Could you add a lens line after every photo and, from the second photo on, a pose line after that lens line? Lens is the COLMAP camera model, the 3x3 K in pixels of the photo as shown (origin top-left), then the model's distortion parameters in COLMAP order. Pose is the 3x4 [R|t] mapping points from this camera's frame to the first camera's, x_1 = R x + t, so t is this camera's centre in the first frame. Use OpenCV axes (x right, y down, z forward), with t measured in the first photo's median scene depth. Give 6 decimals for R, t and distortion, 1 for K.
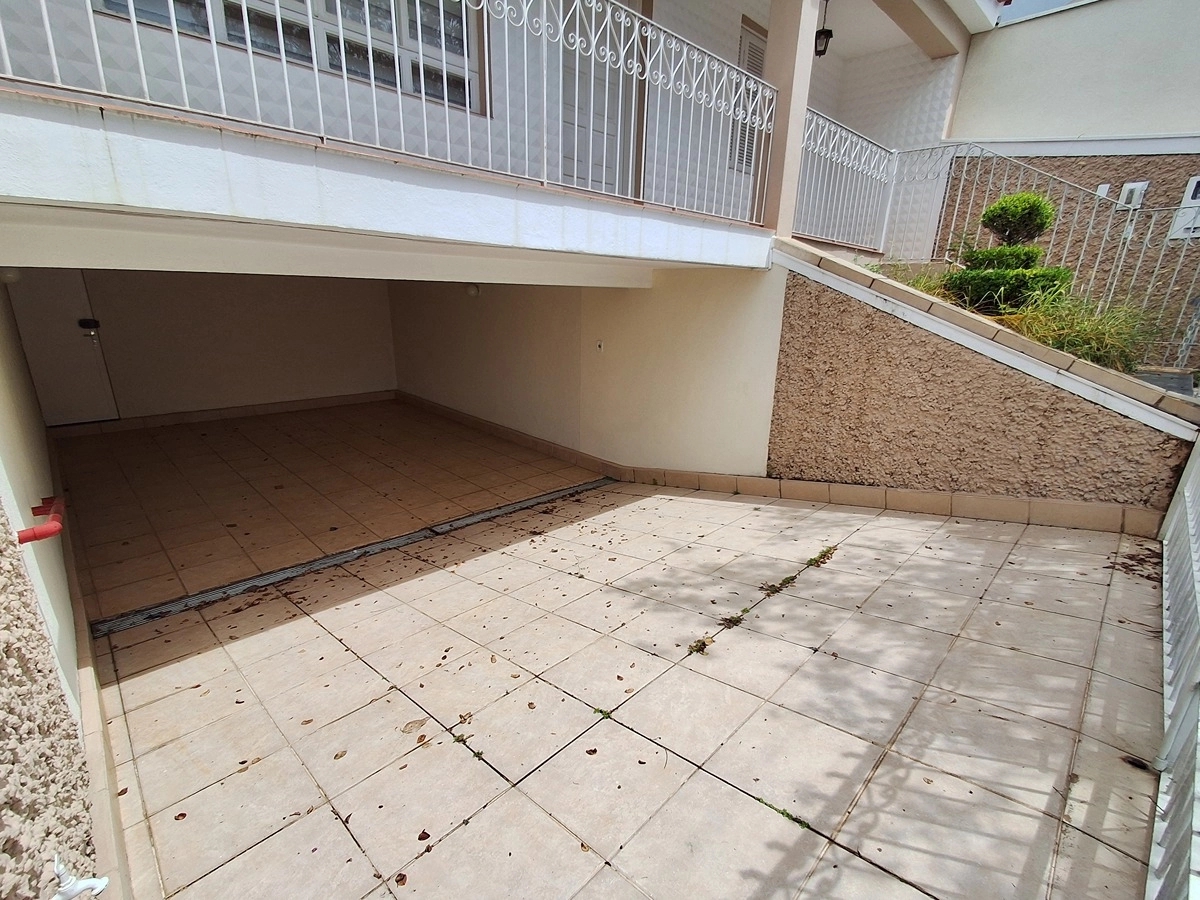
lens RADIAL K [[543.6, 0, 607.8], [0, 543.6, 468.1], [0, 0, 1]] dist [0.001429, -0.005090]
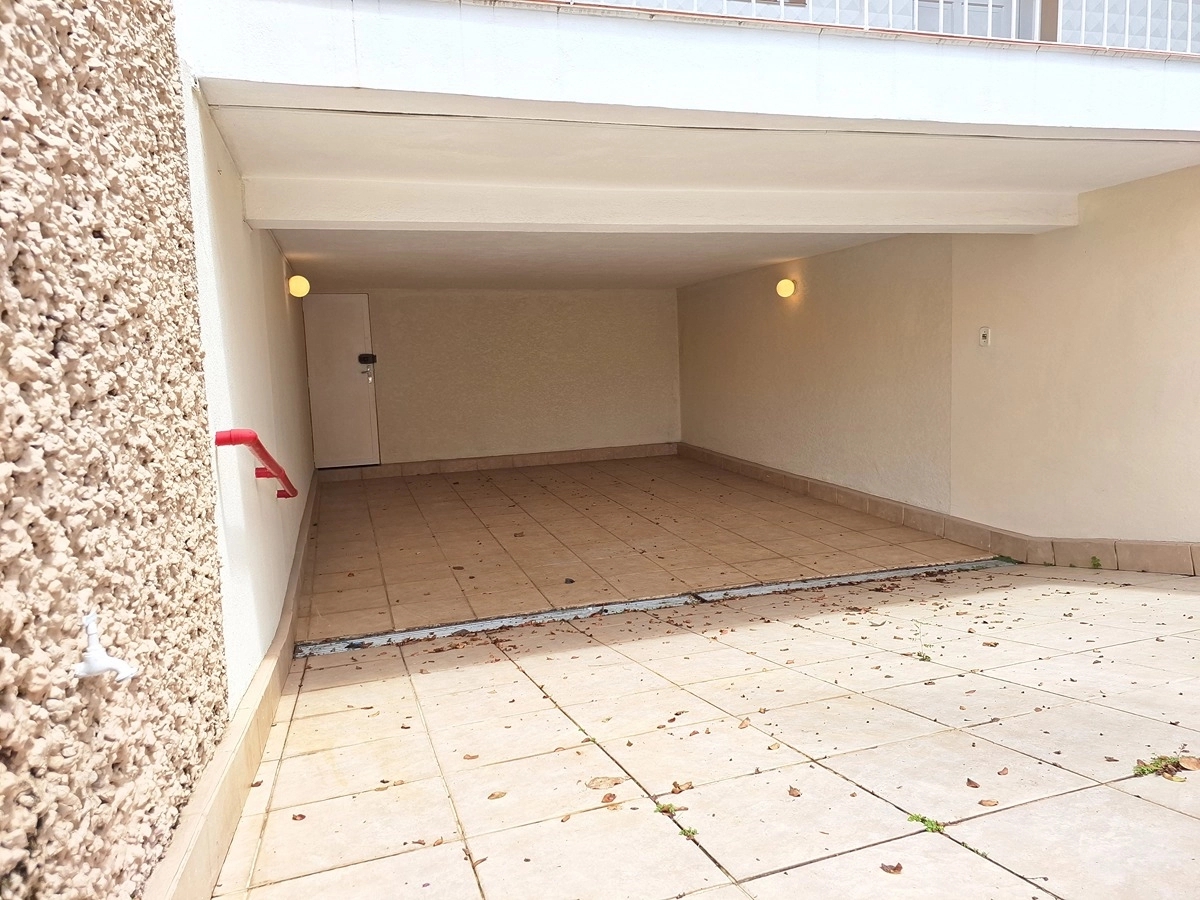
lens RADIAL K [[801.7, 0, 600.0], [0, 801.7, 450.0], [0, 0, 1]] dist [0.054338, -0.071267]
pose [[0.878311, -0.017114, -0.477784, 0.055382], [-0.088433, 0.976299, -0.197537, 0.170491], [0.469840, 0.215750, 0.855980, 0.069731]]
